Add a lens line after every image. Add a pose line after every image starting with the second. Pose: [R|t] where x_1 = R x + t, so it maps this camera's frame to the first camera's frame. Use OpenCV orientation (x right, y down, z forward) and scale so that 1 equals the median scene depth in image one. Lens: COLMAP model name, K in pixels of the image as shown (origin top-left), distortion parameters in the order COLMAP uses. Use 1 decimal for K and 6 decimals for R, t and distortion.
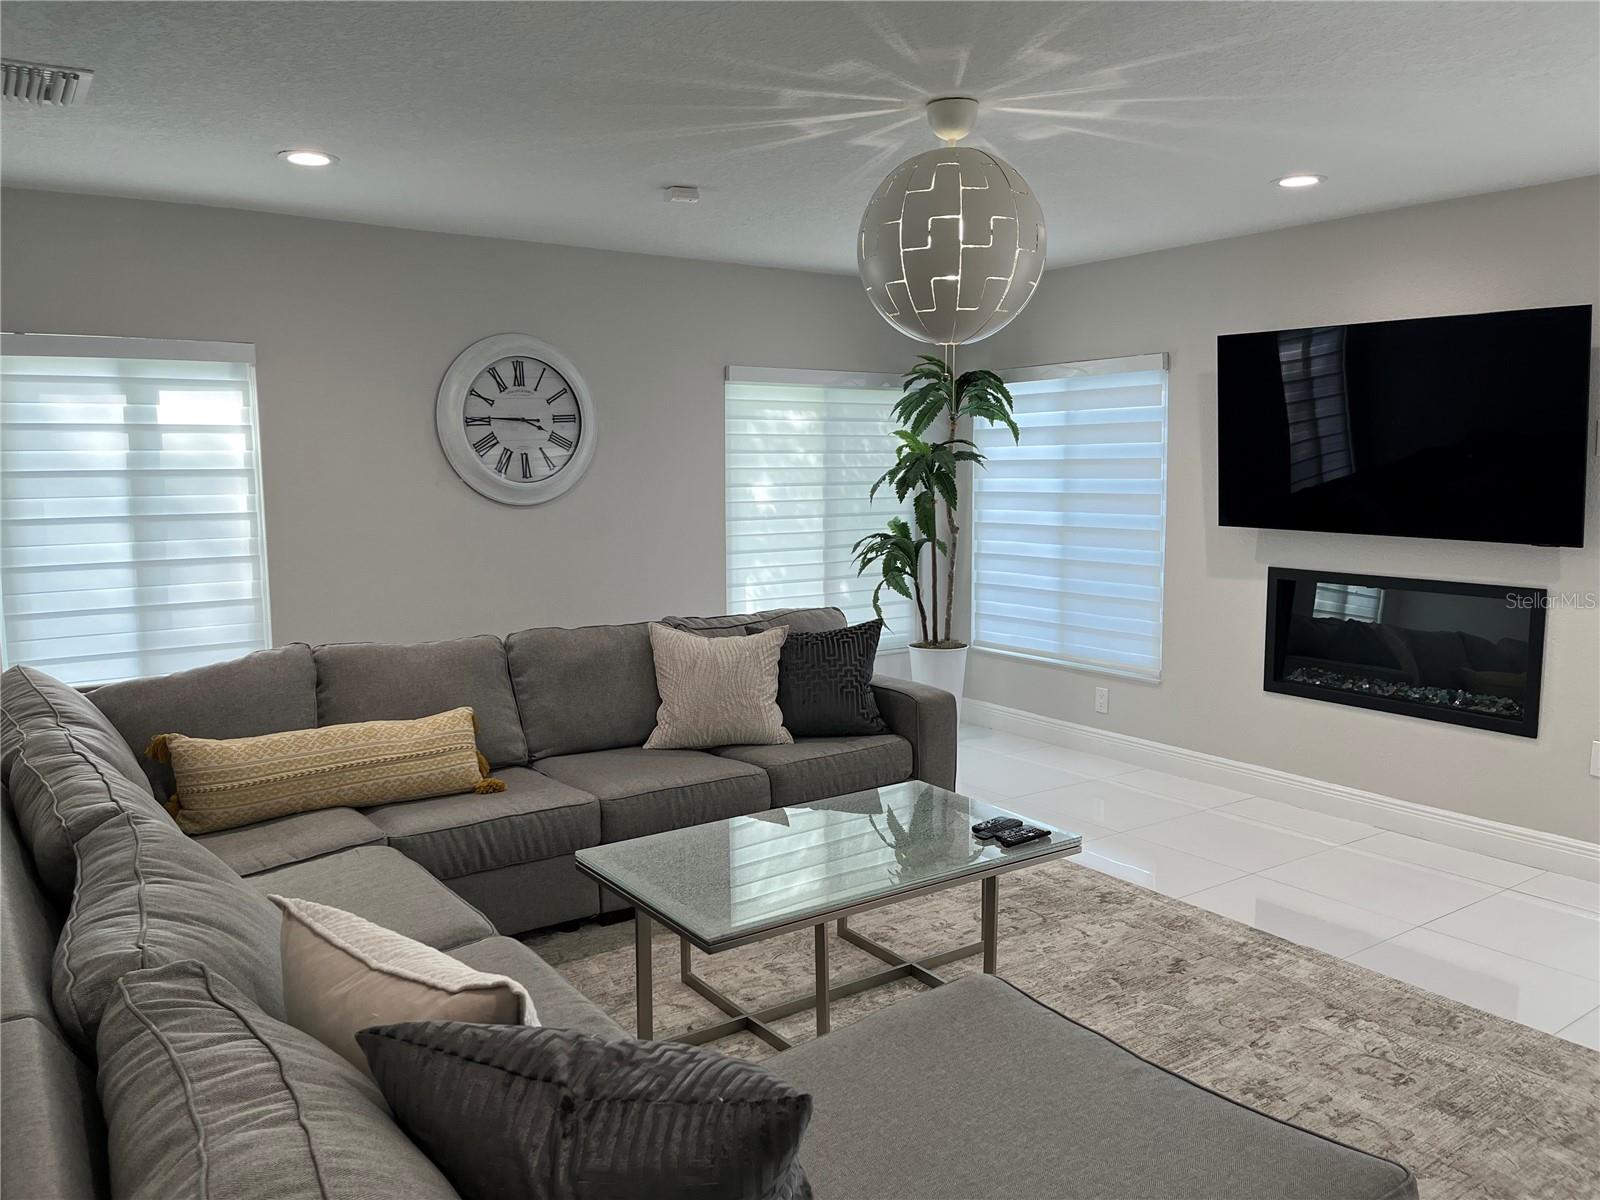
lens RADIAL K [[1194.4, 0, 810.6], [0, 1194.4, 602.7], [0, 0, 1]] dist [0.088310, -0.126412]
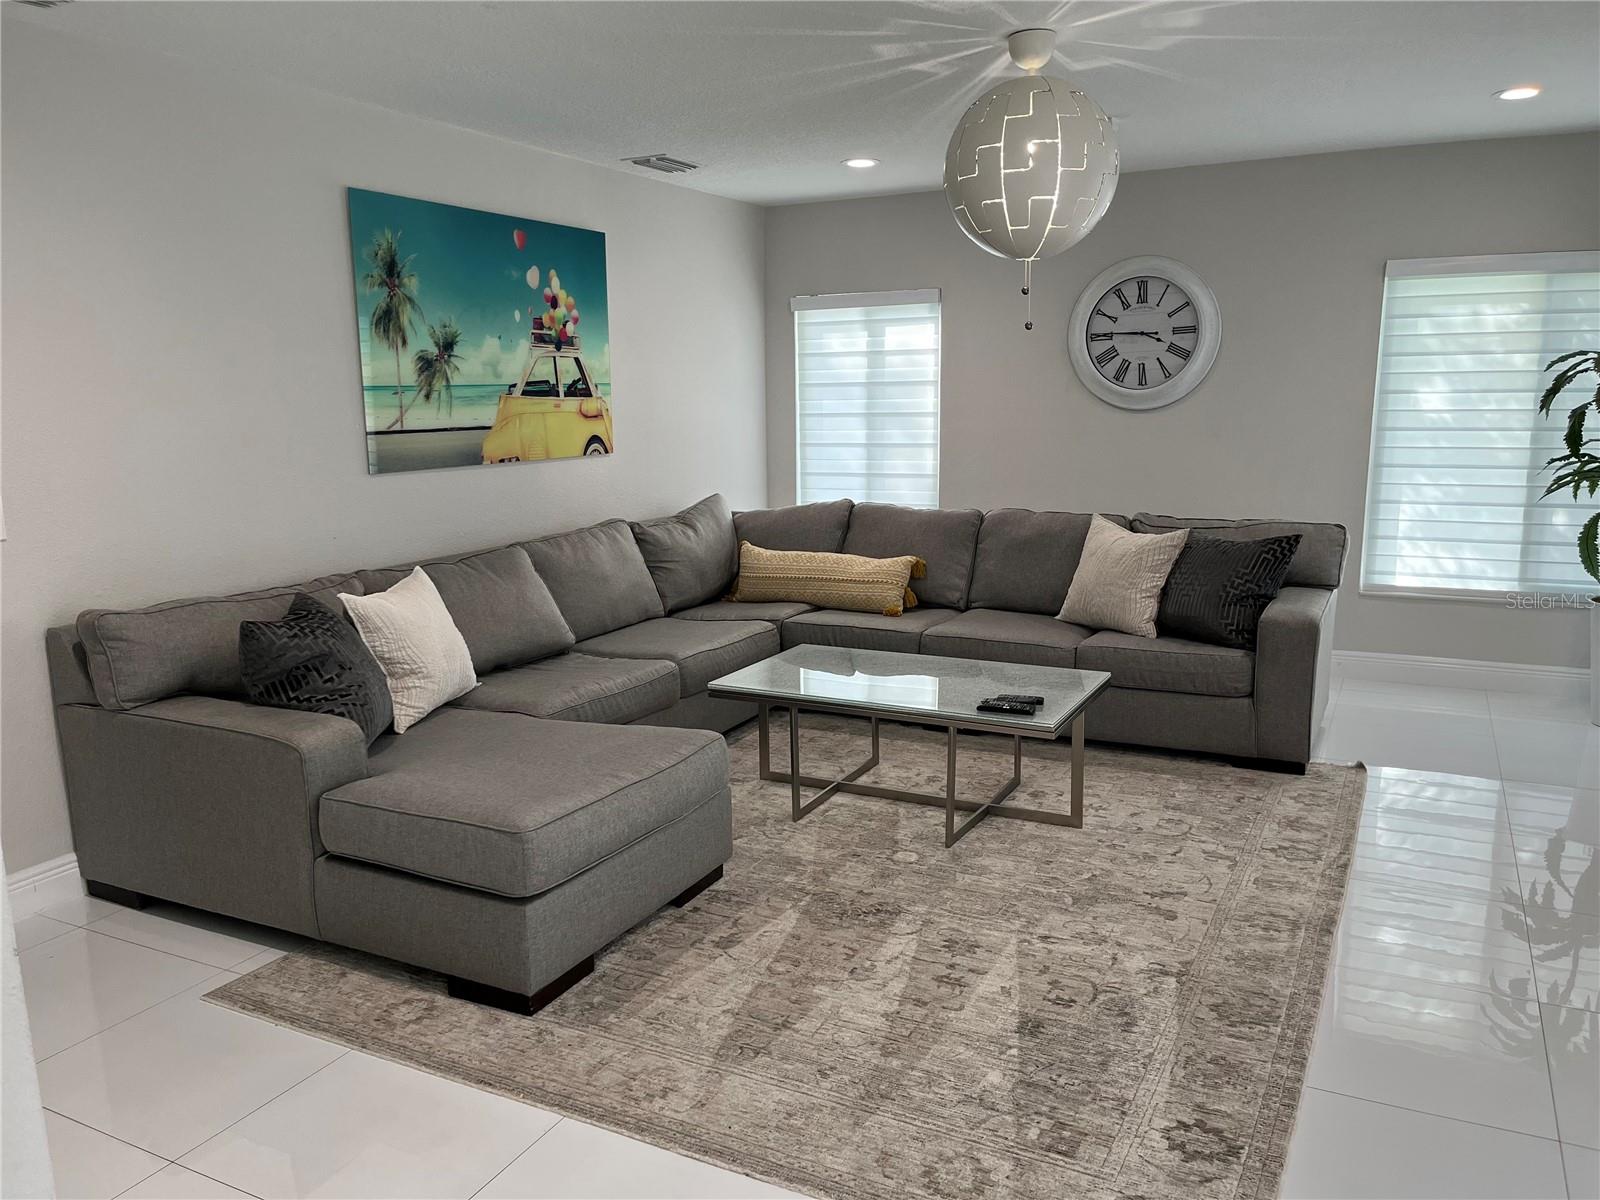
lens RADIAL K [[1194.3, 0, 807.1], [0, 1194.3, 609.1], [0, 0, 1]] dist [0.088219, -0.126069]
pose [[0.475859, 0.160725, -0.864711, 0.766278], [-0.091315, 0.986876, 0.133181, -0.022257], [0.874768, 0.015586, 0.484291, 0.217324]]
